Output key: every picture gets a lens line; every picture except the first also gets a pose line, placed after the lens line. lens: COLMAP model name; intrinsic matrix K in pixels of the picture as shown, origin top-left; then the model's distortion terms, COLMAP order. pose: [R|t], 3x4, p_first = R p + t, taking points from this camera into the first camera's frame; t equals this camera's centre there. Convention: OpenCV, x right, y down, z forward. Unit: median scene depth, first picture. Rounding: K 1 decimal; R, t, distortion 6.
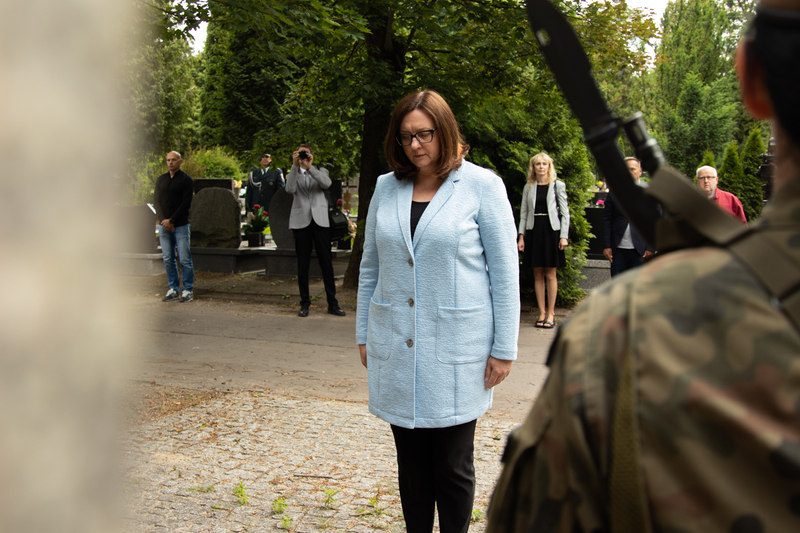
lens RADIAL K [[983.1, 0, 400.0], [0, 983.1, 266.5], [0, 0, 1]] dist [-0.071115, -0.007165]
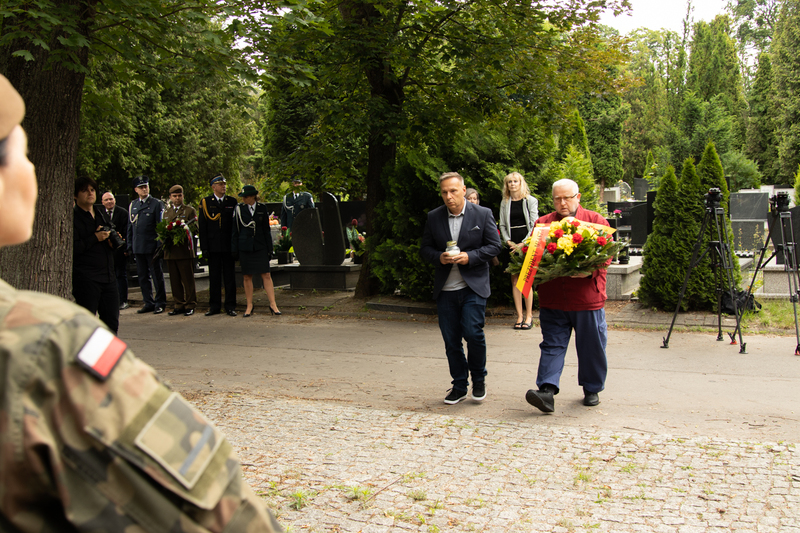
lens RADIAL K [[898.4, 0, 400.0], [0, 898.4, 266.5], [0, 0, 1]] dist [-0.098393, -0.020696]
pose [[0.996493, -0.032320, -0.077180, 0.089772], [0.031490, 0.999433, -0.011946, -0.000984], [0.077522, 0.009474, 0.996946, -0.020963]]
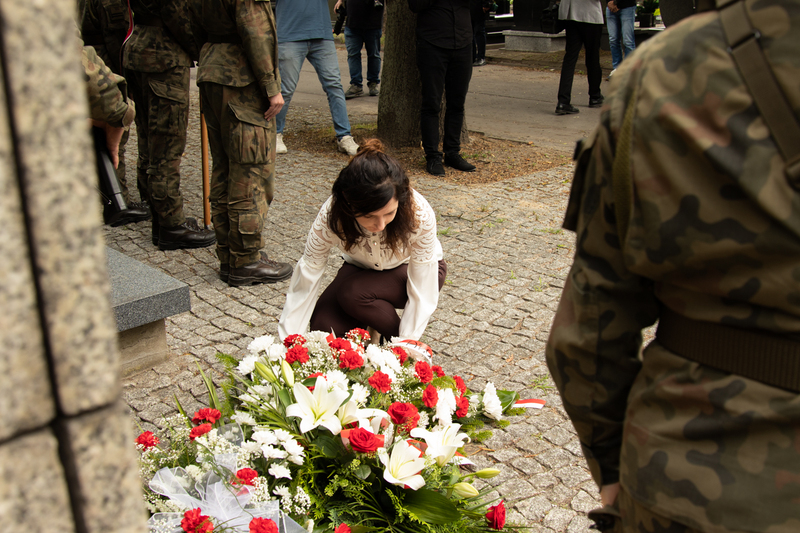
lens RADIAL K [[898.6, 0, 401.5], [0, 898.6, 253.1], [0, 0, 1]] dist [-0.091027, 0.031960]
pose [[0.910445, 0.106535, -0.399676, 0.031678], [-0.013520, 0.973410, 0.228668, 0.002342], [0.413410, -0.202786, 0.887677, -0.025358]]
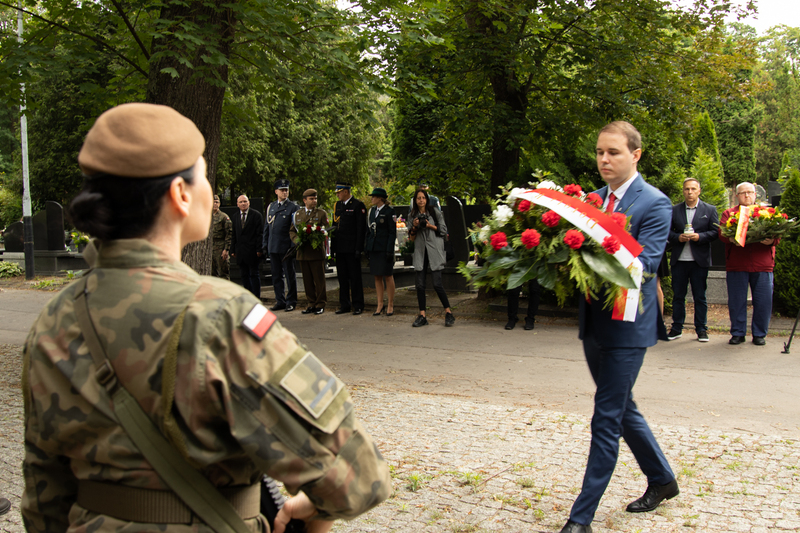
lens RADIAL K [[898.6, 0, 401.5], [0, 898.6, 253.1], [0, 0, 1]] dist [-0.091027, 0.031960]
pose [[0.976260, -0.025177, -0.215134, 0.100376], [0.018435, 0.999276, -0.033288, 0.000621], [0.215817, 0.028532, 0.976017, -0.054307]]
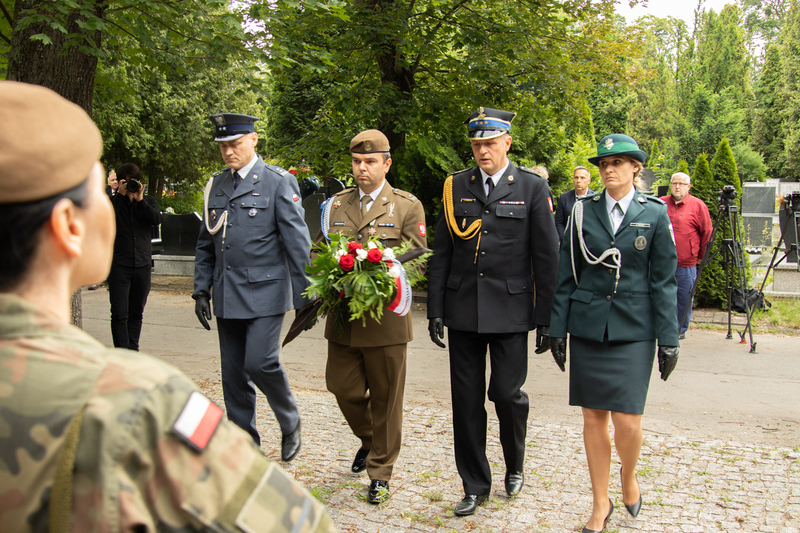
lens RADIAL K [[898.9, 0, 398.2], [0, 898.9, 274.0], [0, 0, 1]] dist [-0.098253, -0.005304]
pose [[0.996874, -0.008199, -0.078582, 0.079018], [0.009440, 0.999836, 0.015432, -0.008710], [0.078443, -0.016126, 0.996788, -0.016669]]
